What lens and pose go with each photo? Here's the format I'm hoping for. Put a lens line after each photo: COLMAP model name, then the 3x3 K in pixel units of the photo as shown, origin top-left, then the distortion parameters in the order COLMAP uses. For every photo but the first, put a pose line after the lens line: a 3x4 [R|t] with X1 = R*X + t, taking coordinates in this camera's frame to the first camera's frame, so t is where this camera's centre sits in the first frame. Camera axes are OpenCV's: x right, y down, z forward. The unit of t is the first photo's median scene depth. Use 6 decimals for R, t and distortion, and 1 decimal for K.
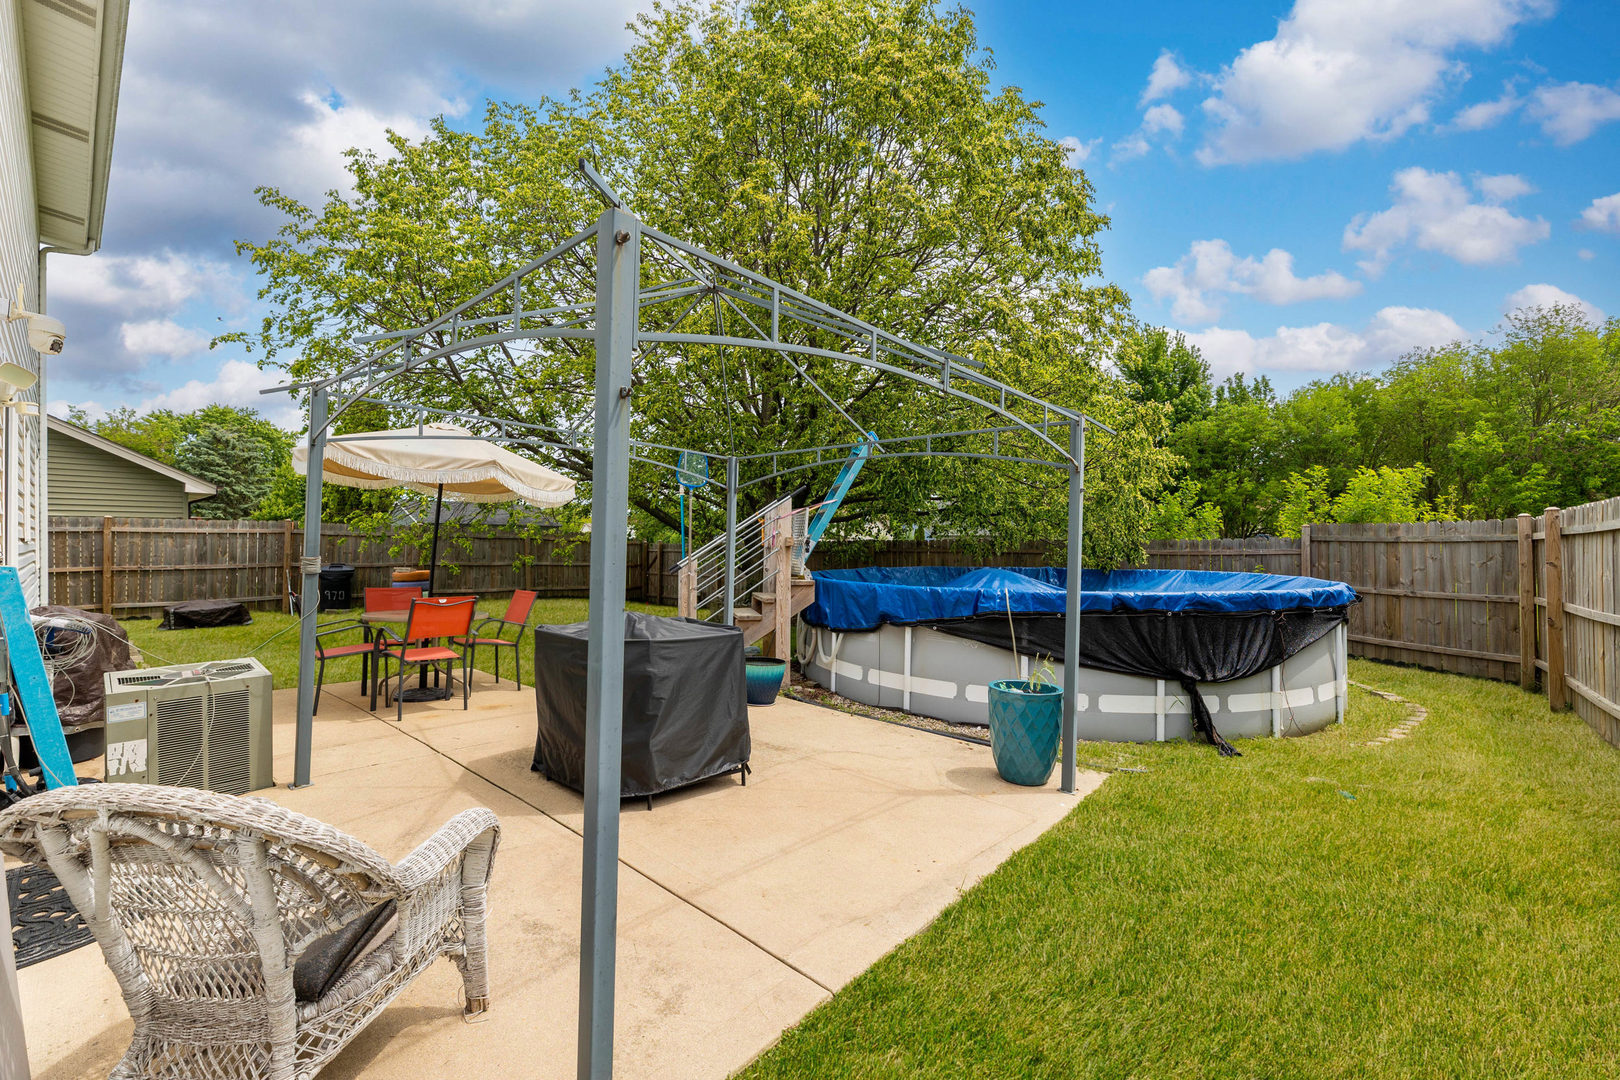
lens RADIAL K [[654.4, 0, 800.3], [0, 654.4, 538.4], [0, 0, 1]] dist [-0.000794, -0.000038]
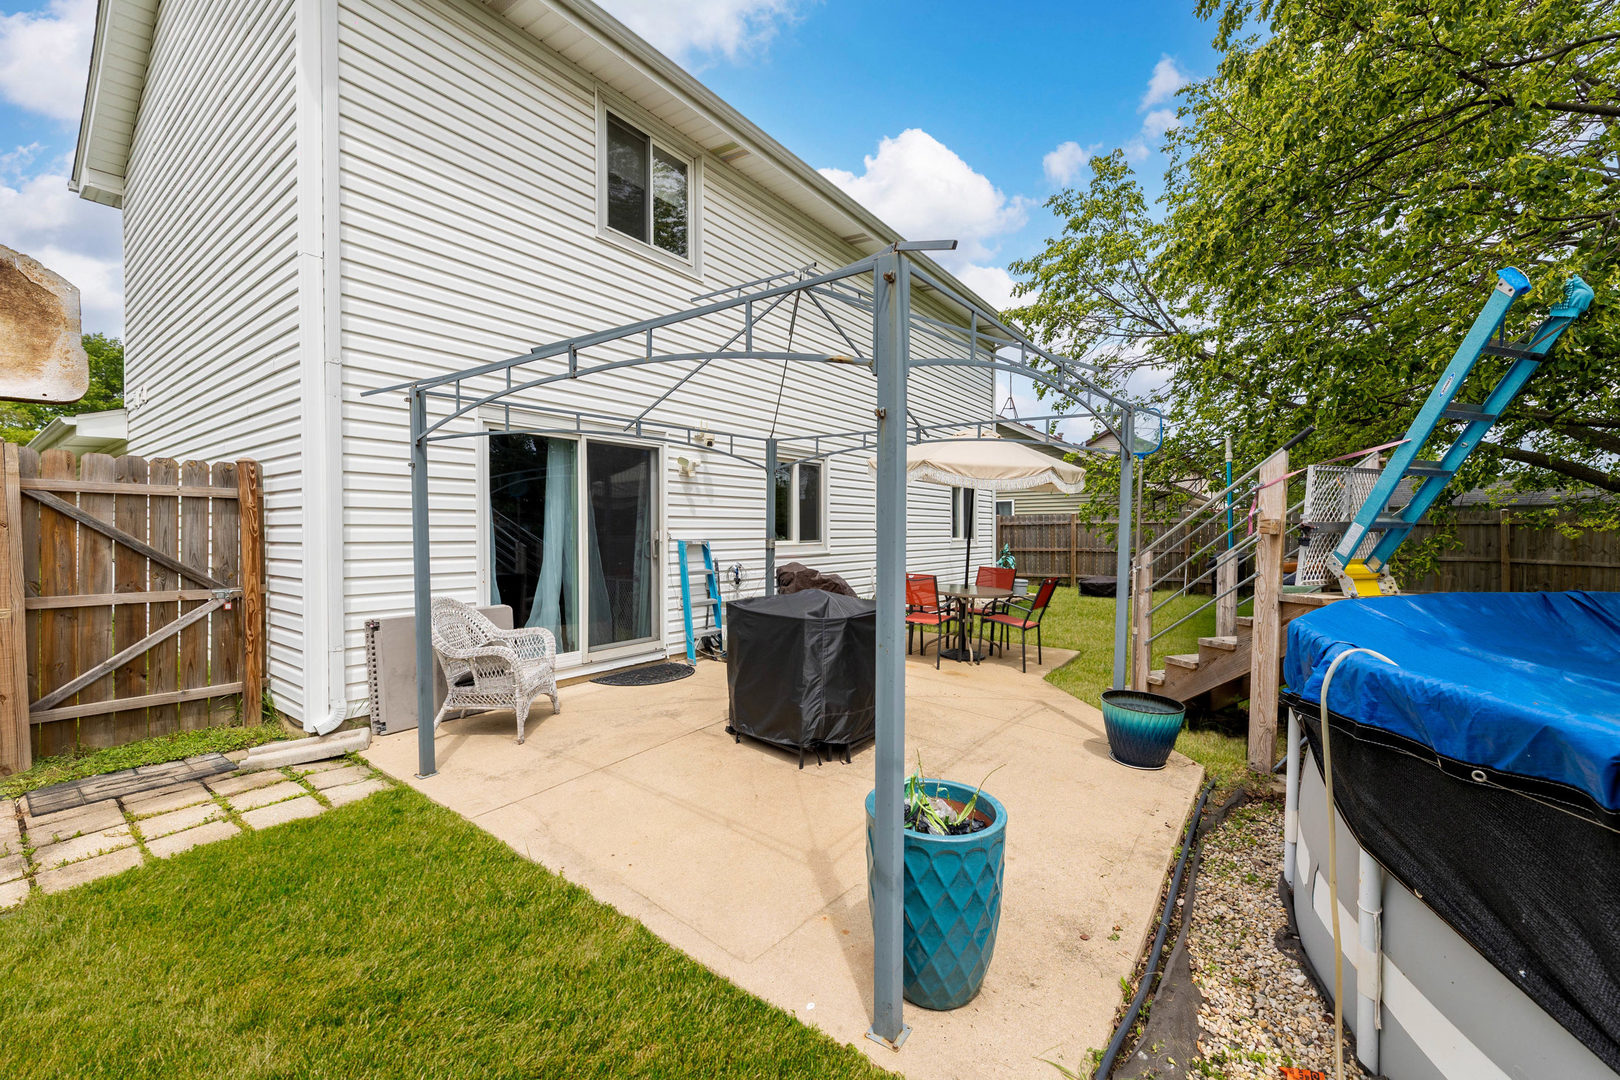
lens RADIAL K [[654.4, 0, 800.3], [0, 654.4, 538.4], [0, 0, 1]] dist [-0.000794, -0.000038]
pose [[0.078289, 0.007413, -0.996903, 1.028431], [0.007129, 0.999943, 0.007995, 0.020459], [0.996905, -0.007733, 0.078232, 1.048463]]
